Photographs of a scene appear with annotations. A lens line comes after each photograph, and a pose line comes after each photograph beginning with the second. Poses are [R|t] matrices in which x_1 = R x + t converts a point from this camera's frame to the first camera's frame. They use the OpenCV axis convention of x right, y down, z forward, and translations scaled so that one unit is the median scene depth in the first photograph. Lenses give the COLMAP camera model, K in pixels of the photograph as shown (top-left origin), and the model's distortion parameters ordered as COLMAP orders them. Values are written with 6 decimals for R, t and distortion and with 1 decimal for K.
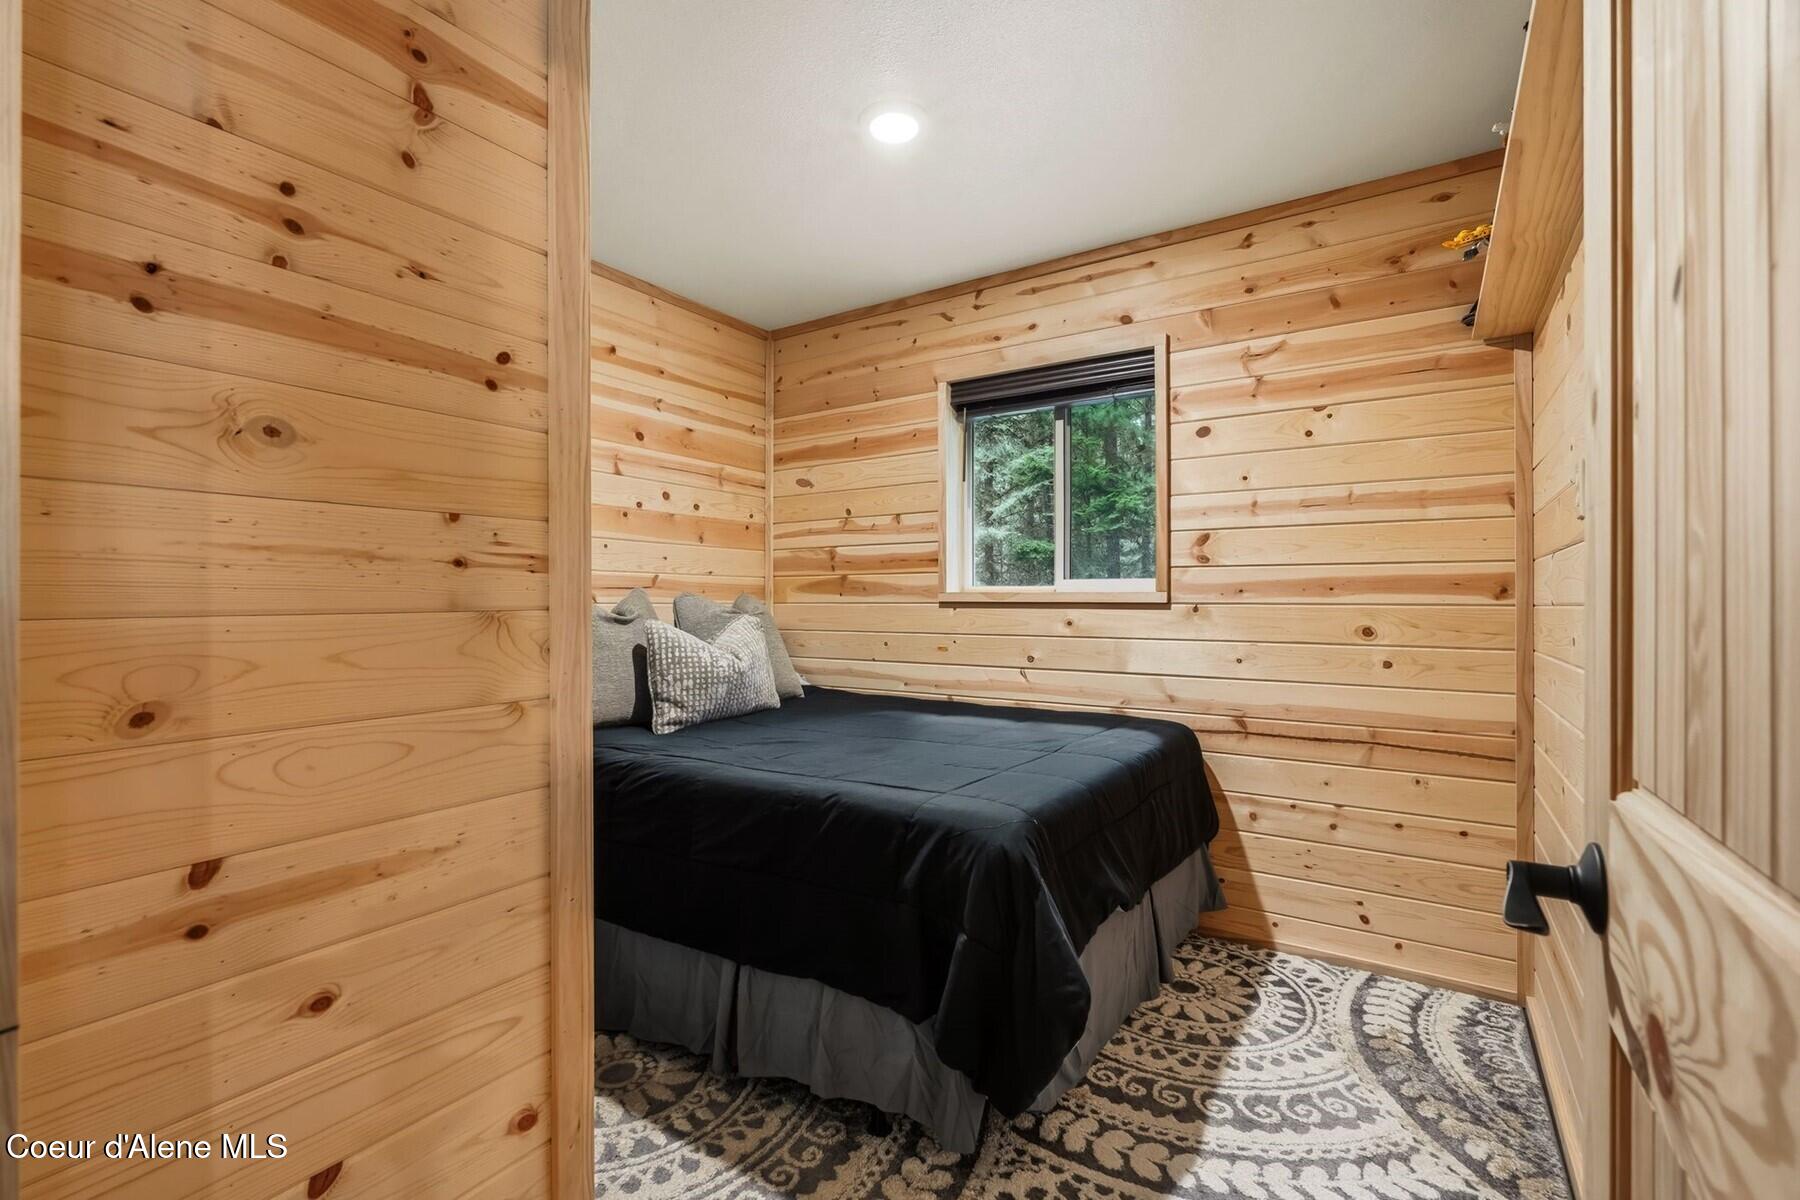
lens RADIAL K [[785.6, 0, 910.5], [0, 785.6, 587.0], [0, 0, 1]] dist [-0.002466, -0.000024]
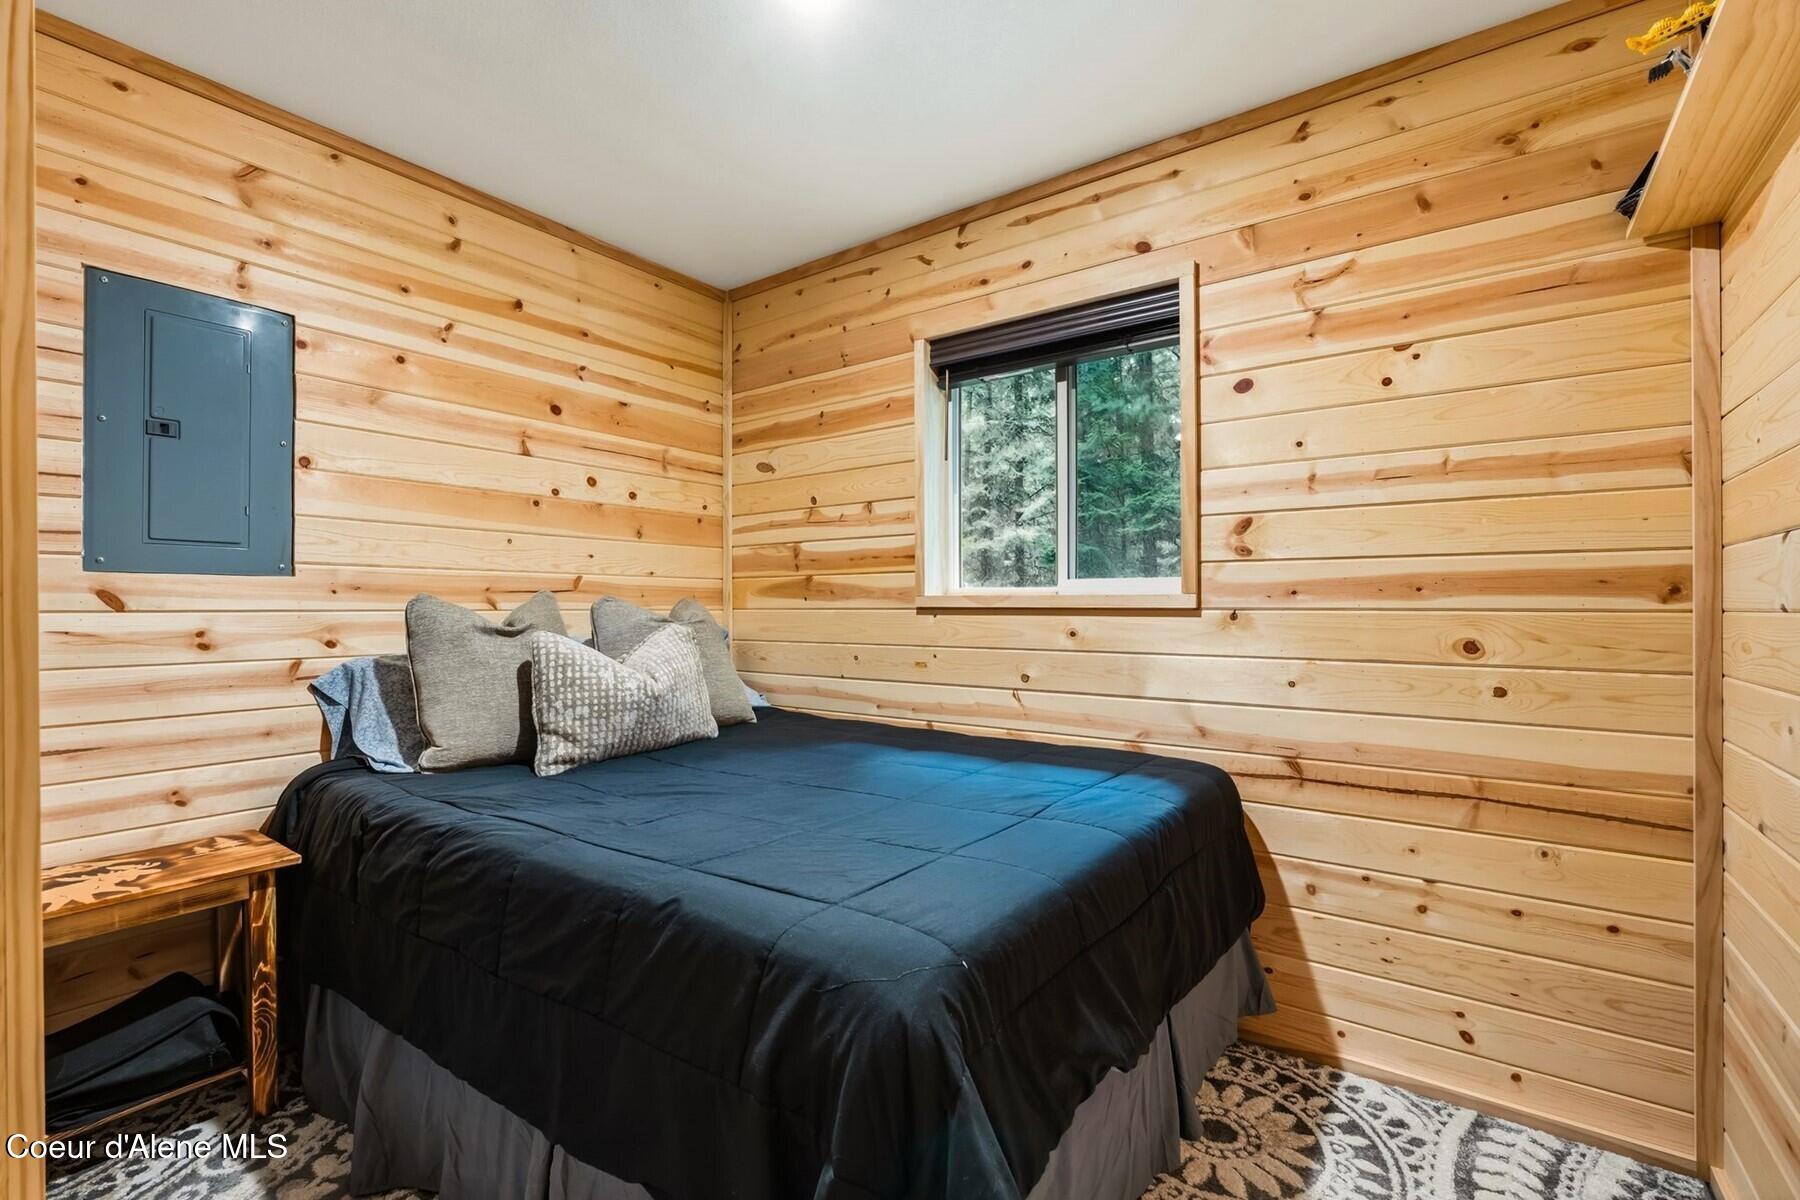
lens RADIAL K [[803.2, 0, 901.1], [0, 803.2, 595.2], [0, 0, 1]] dist [-0.002611, 0.000307]
pose [[0.998801, -0.003171, -0.048849, 0.078841], [0.003415, 0.999982, 0.004902, 0.002651], [0.048833, -0.005062, 0.998794, 0.205531]]
